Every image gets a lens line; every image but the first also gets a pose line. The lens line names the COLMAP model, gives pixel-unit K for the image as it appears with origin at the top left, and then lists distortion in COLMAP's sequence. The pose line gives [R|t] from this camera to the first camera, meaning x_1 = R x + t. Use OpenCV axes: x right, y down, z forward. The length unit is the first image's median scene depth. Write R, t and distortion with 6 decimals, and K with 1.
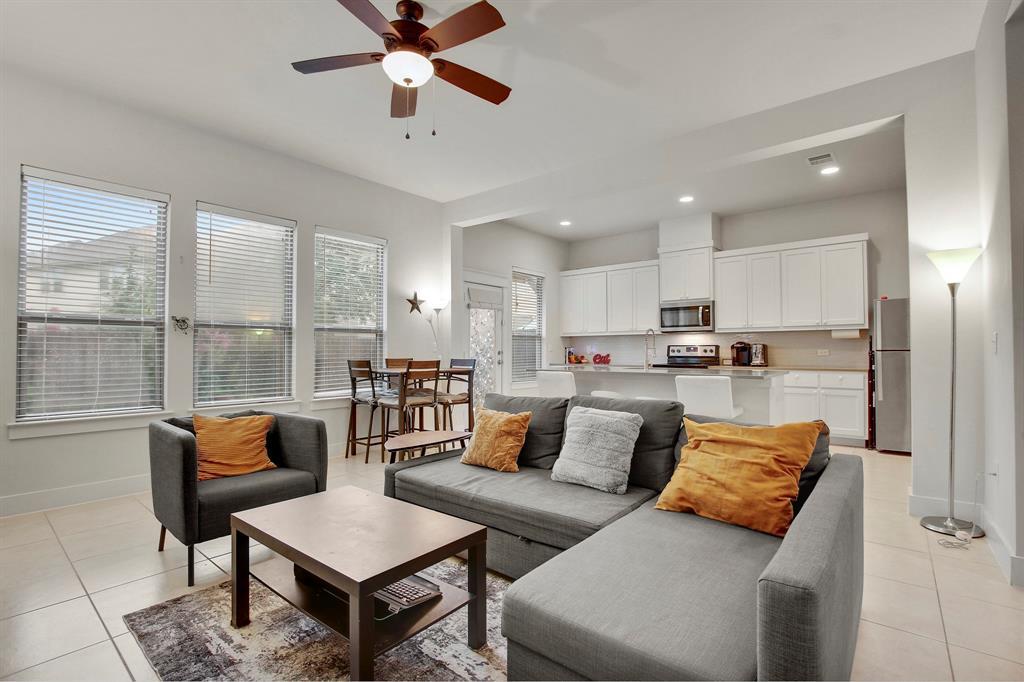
lens RADIAL K [[471.5, 0, 516.5], [0, 471.5, 342.4], [0, 0, 1]] dist [-0.016010, 0.000726]
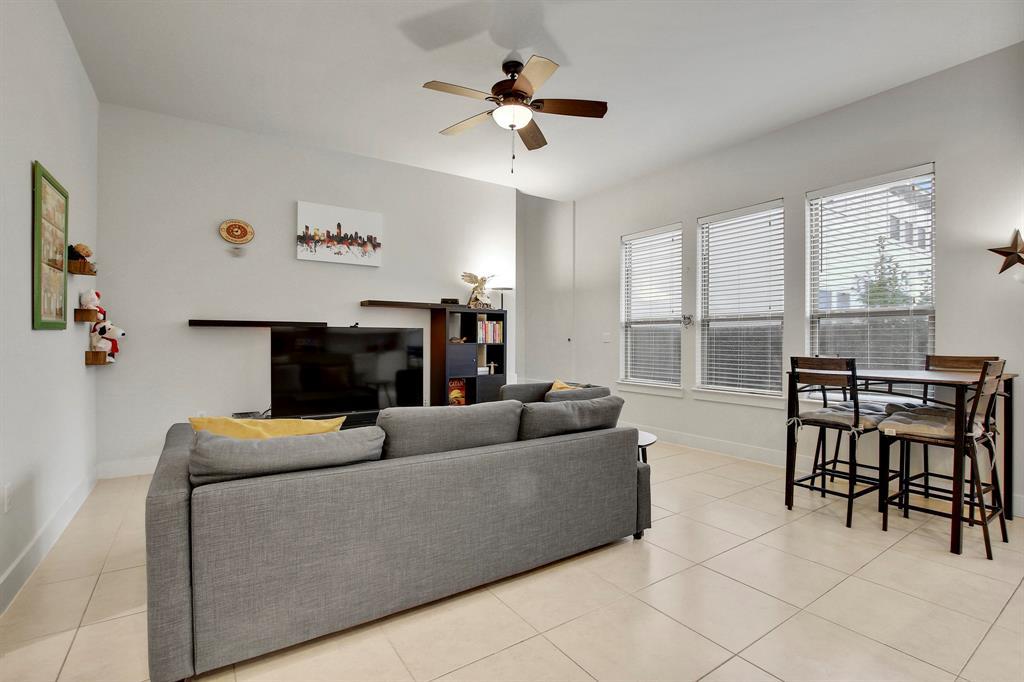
lens RADIAL K [[471.5, 0, 502.9], [0, 471.5, 341.0], [0, 0, 1]] dist [-0.016010, 0.000726]
pose [[-0.305746, 0.002276, -0.952111, 0.396341], [0.015701, 0.999873, -0.002651, 0.006796], [0.951984, -0.015760, -0.305743, 0.539589]]
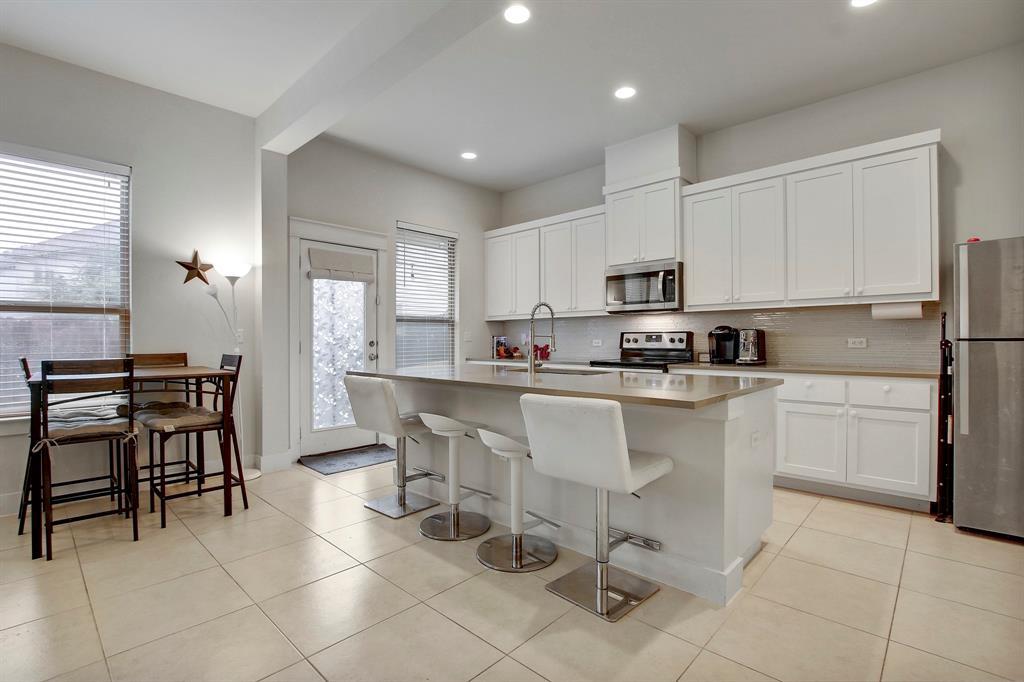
lens RADIAL K [[471.5, 0, 516.6], [0, 471.5, 339.8], [0, 0, 1]] dist [-0.016010, 0.000726]
pose [[0.997128, -0.002136, -0.075704, 0.243823], [0.003566, 0.999818, 0.018757, 0.004422], [0.075650, -0.018973, 0.996954, 0.340401]]
